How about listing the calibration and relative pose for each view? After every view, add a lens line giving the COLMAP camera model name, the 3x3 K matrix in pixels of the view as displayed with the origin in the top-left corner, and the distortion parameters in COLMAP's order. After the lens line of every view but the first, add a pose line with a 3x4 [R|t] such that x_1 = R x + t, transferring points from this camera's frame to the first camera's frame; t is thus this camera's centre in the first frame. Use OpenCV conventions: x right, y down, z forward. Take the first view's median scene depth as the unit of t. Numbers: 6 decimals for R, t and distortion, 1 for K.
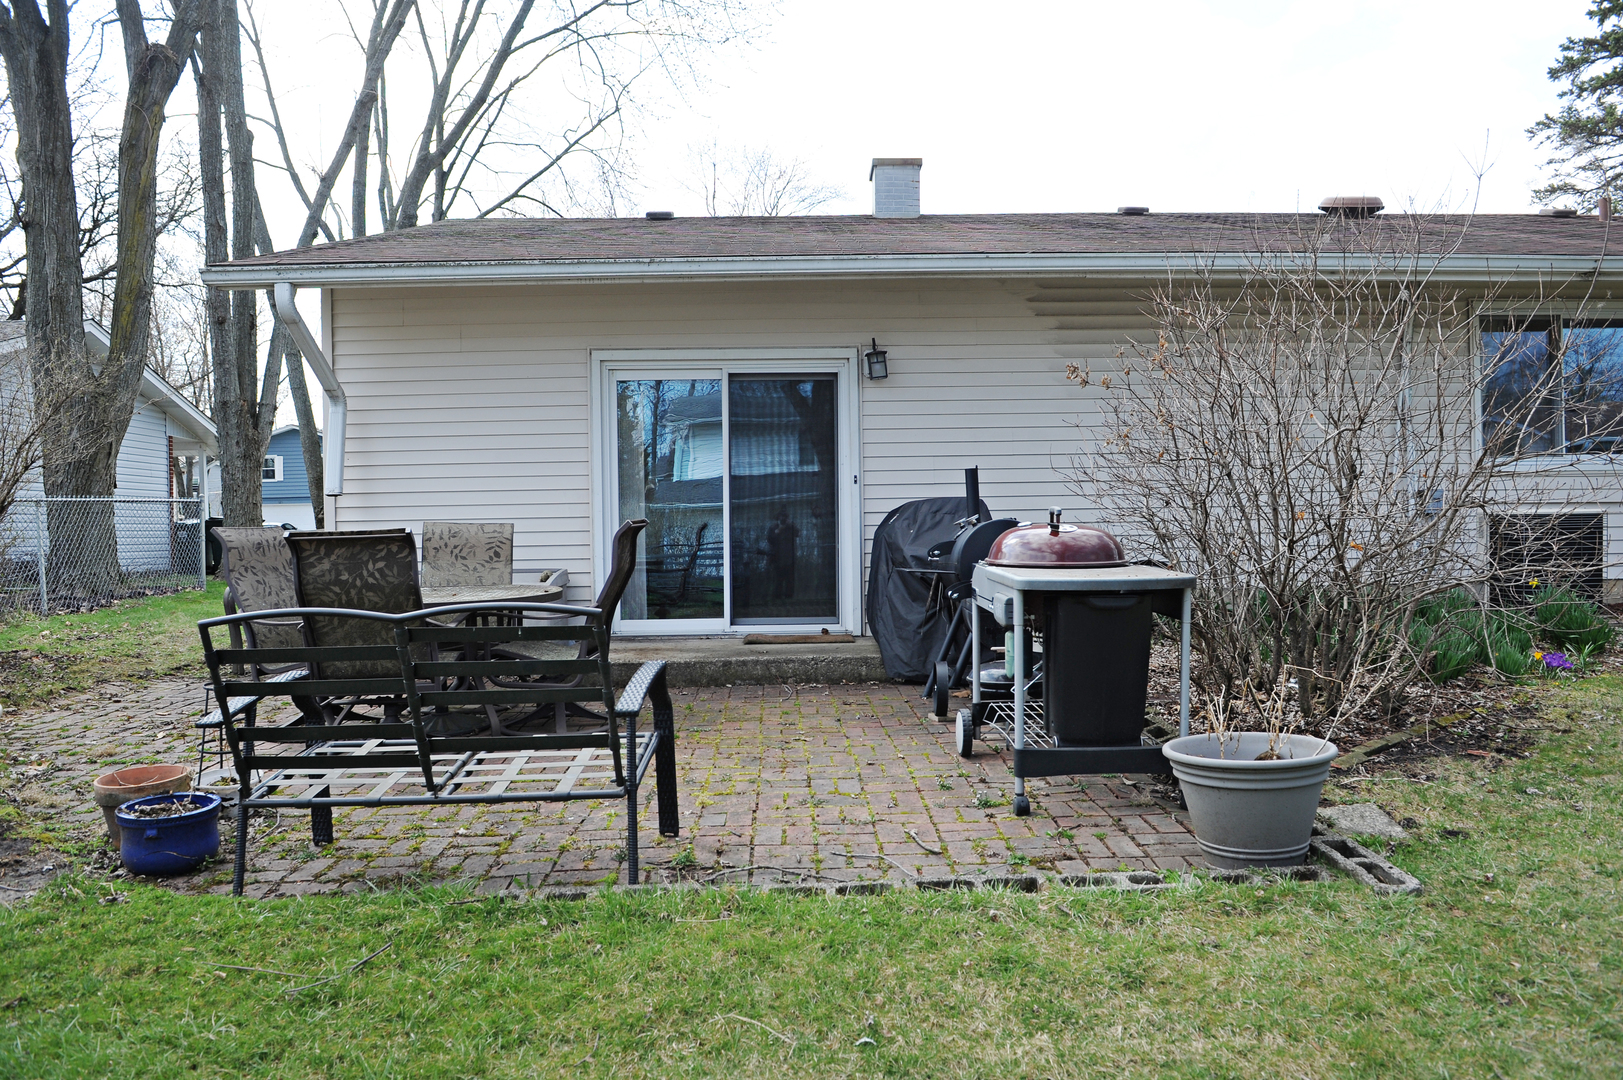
lens RADIAL K [[1099.9, 0, 811.5], [0, 1099.9, 540.0], [0, 0, 1]] dist [-0.038284, -0.004206]
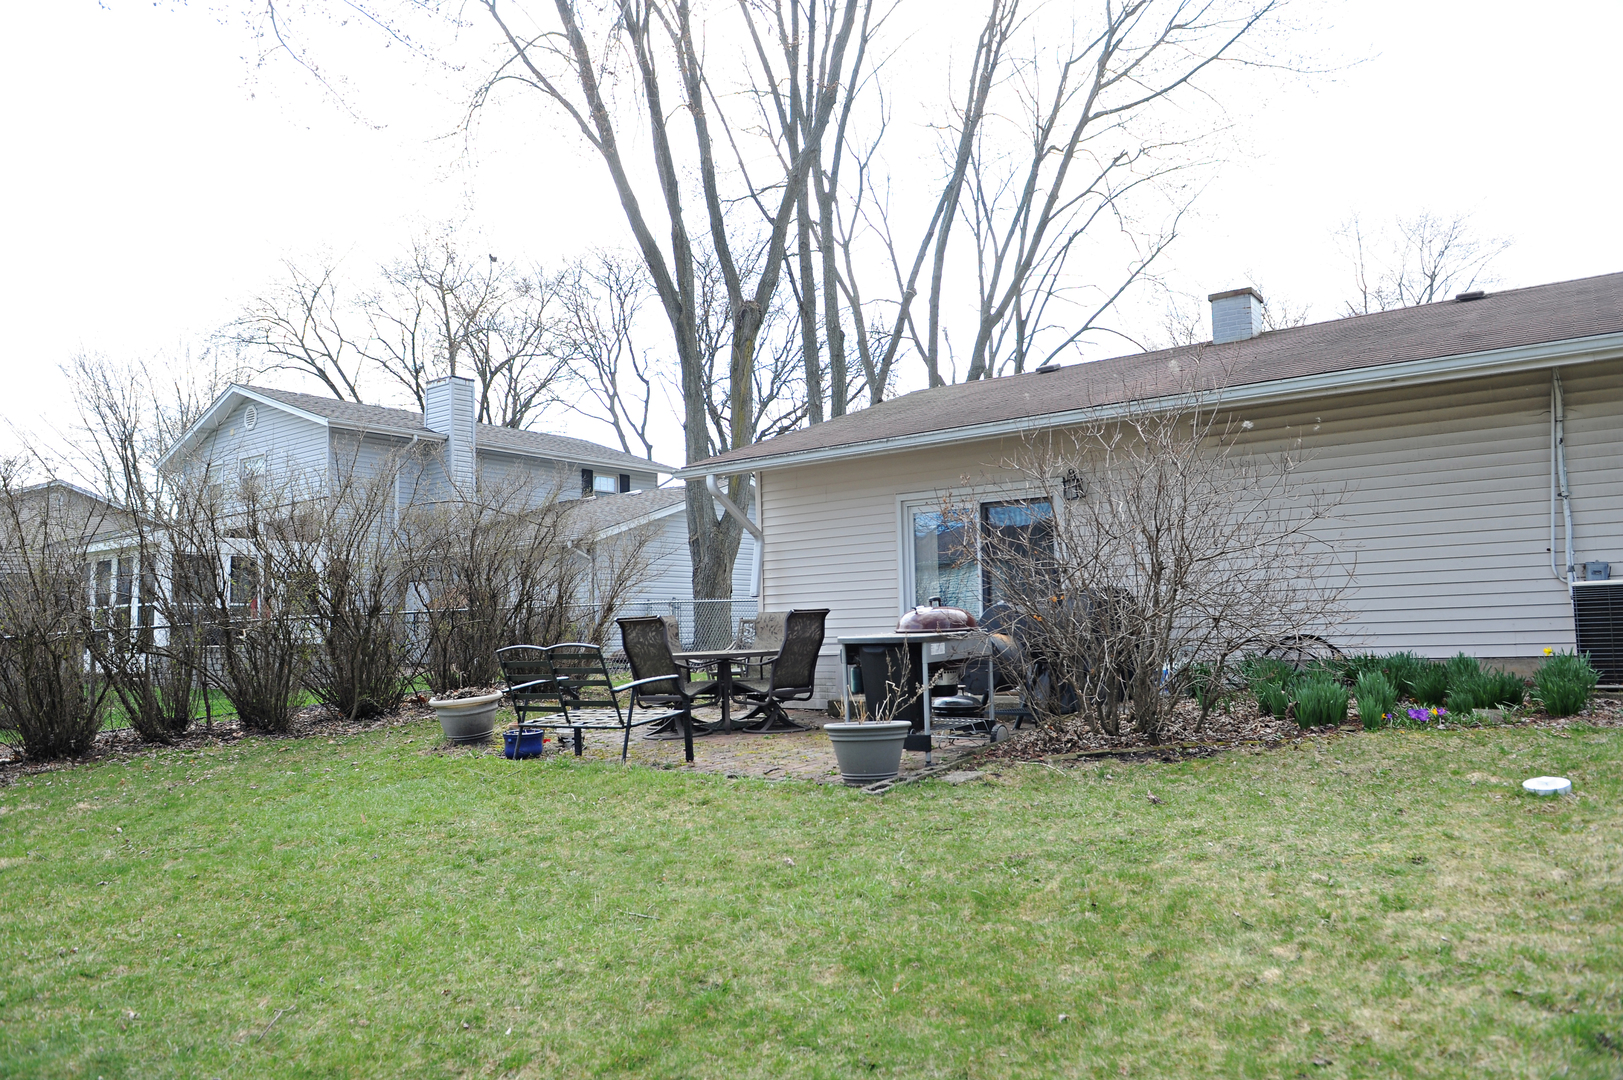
lens RADIAL K [[1099.9, 0, 811.5], [0, 1099.9, 540.0], [0, 0, 1]] dist [-0.038284, -0.004206]
pose [[0.788881, -0.052680, -0.612284, 0.420647], [0.001468, 0.996478, -0.083844, 0.008184], [0.614545, 0.065244, 0.786179, -0.157082]]
